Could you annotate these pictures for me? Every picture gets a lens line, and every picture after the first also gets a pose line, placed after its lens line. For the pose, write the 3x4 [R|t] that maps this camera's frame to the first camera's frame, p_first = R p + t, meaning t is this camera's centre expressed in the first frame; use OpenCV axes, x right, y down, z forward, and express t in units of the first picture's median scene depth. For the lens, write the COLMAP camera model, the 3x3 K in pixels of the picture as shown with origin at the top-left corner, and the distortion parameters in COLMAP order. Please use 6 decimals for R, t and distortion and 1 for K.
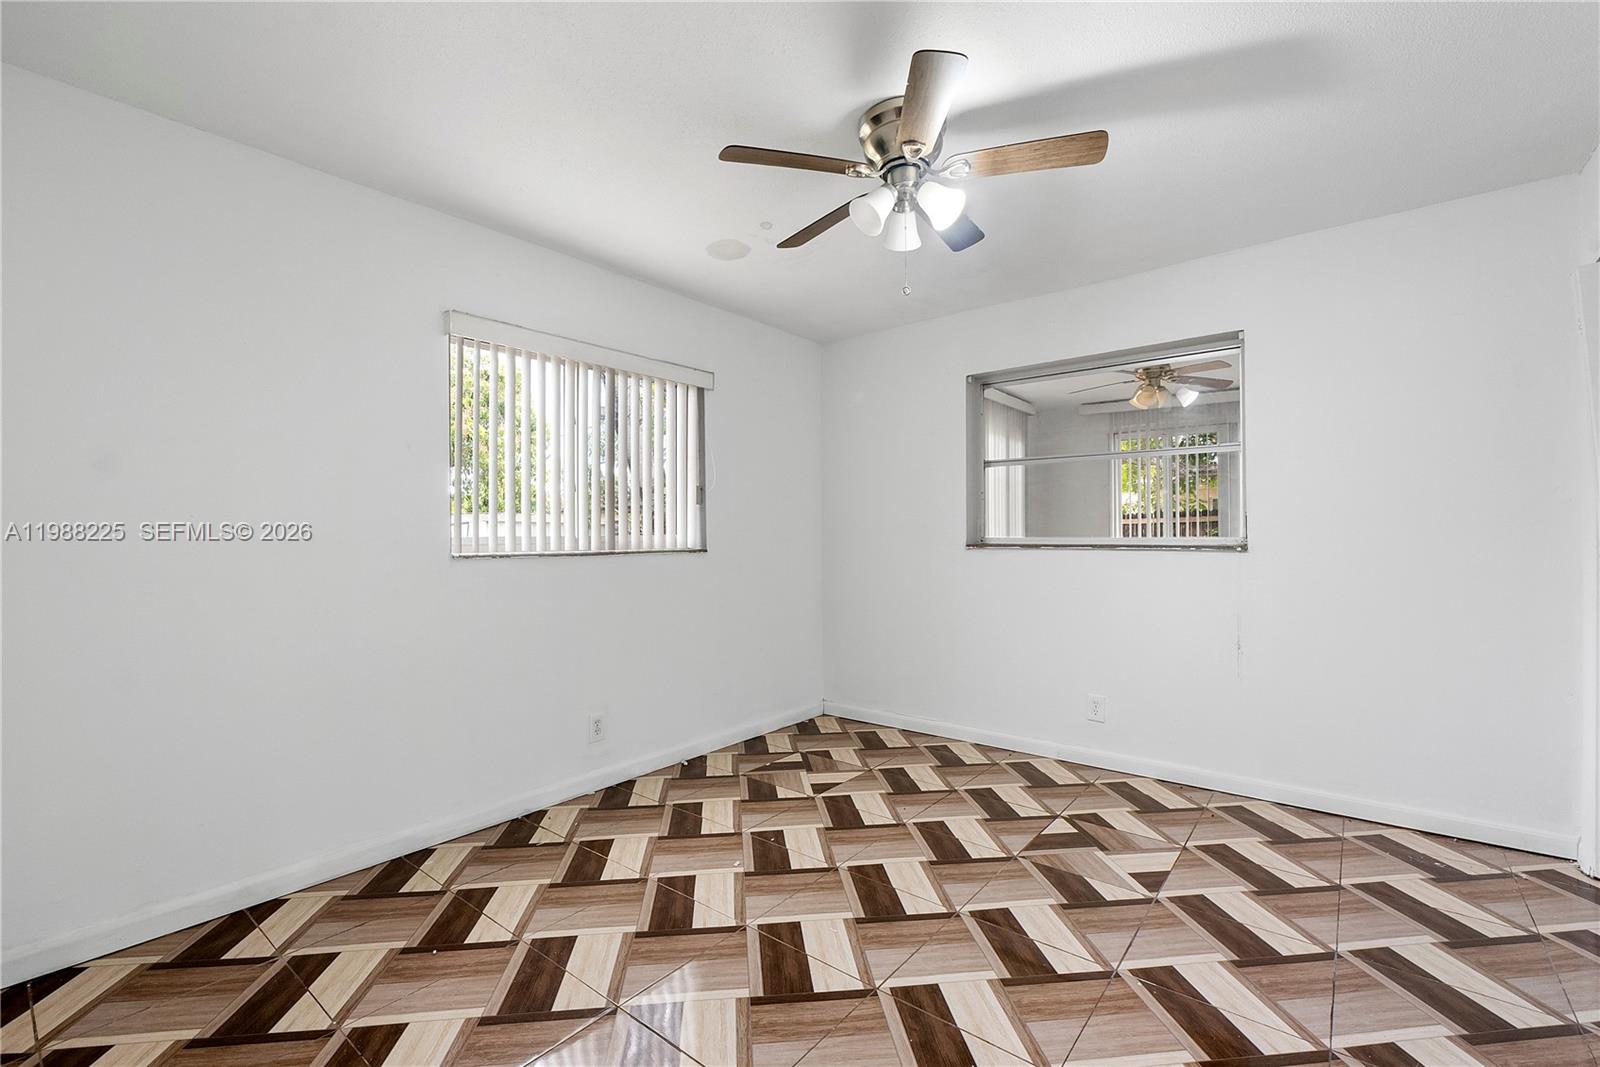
lens RADIAL K [[683.5, 0, 796.6], [0, 683.5, 537.3], [0, 0, 1]] dist [-0.003409, -0.000267]
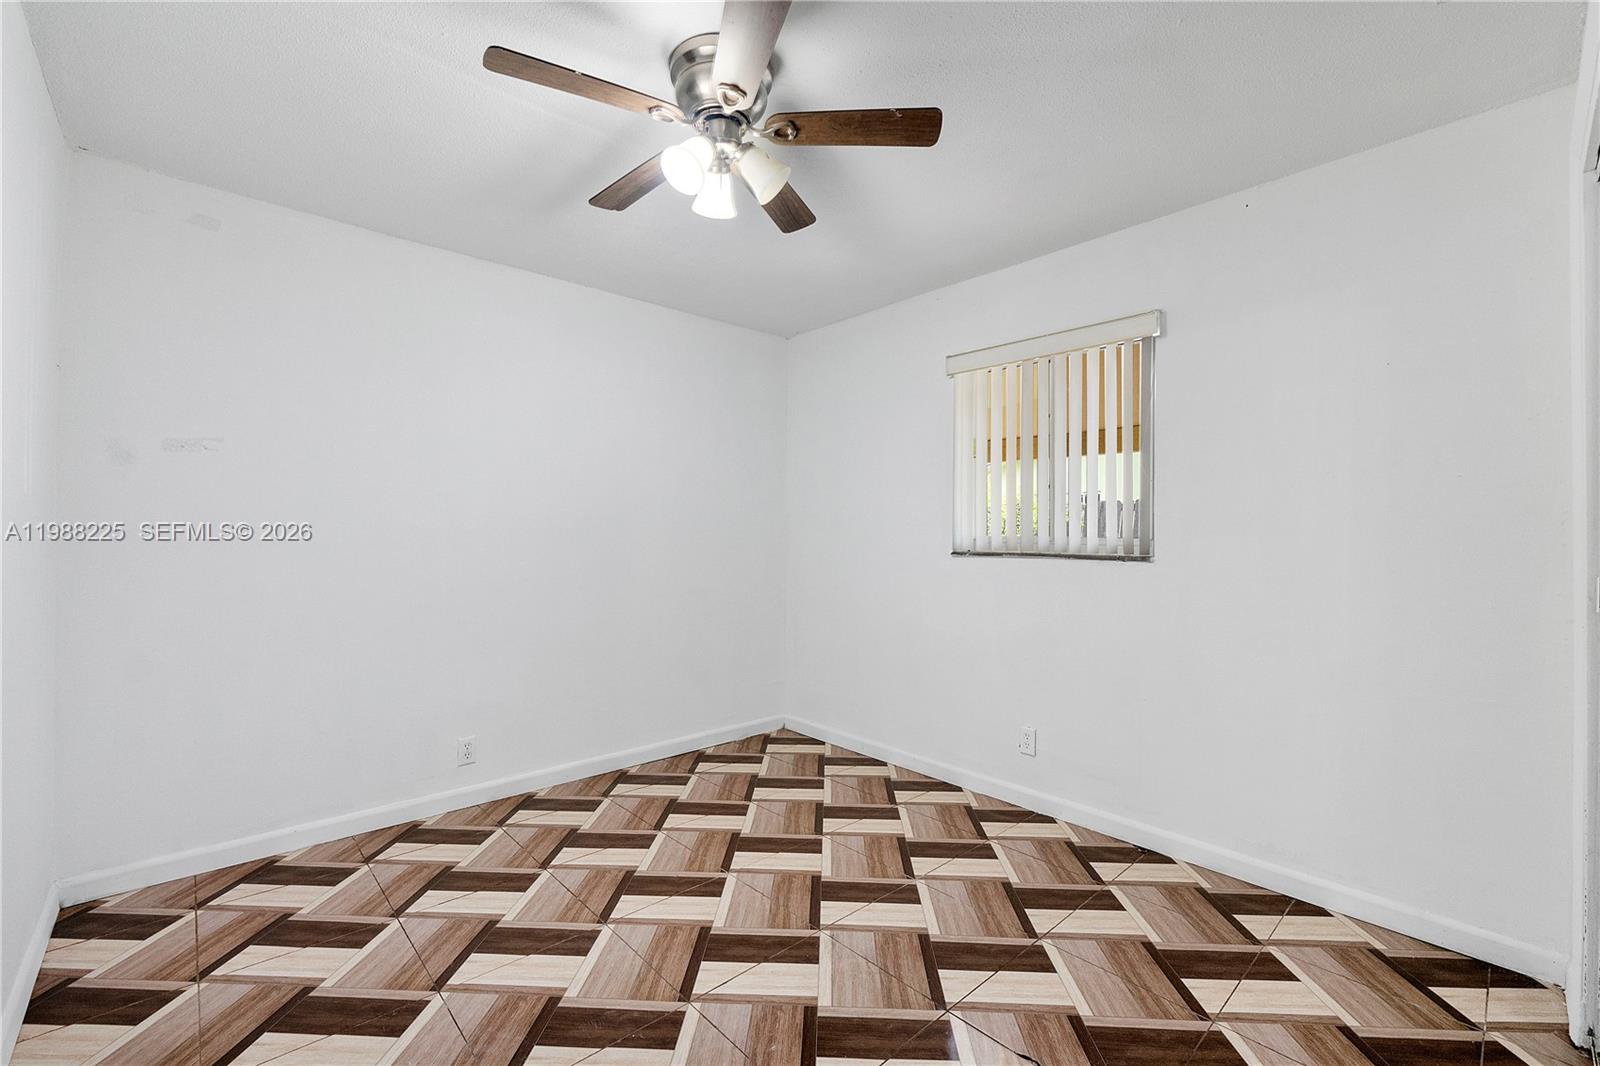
lens RADIAL K [[683.5, 0, 786.9], [0, 683.5, 523.1], [0, 0, 1]] dist [-0.003409, -0.000267]
pose [[-0.157751, -0.007942, -0.987447, 0.415222], [-0.012617, 0.999902, -0.006027, -0.004432], [0.987398, 0.011507, -0.157835, 0.505252]]
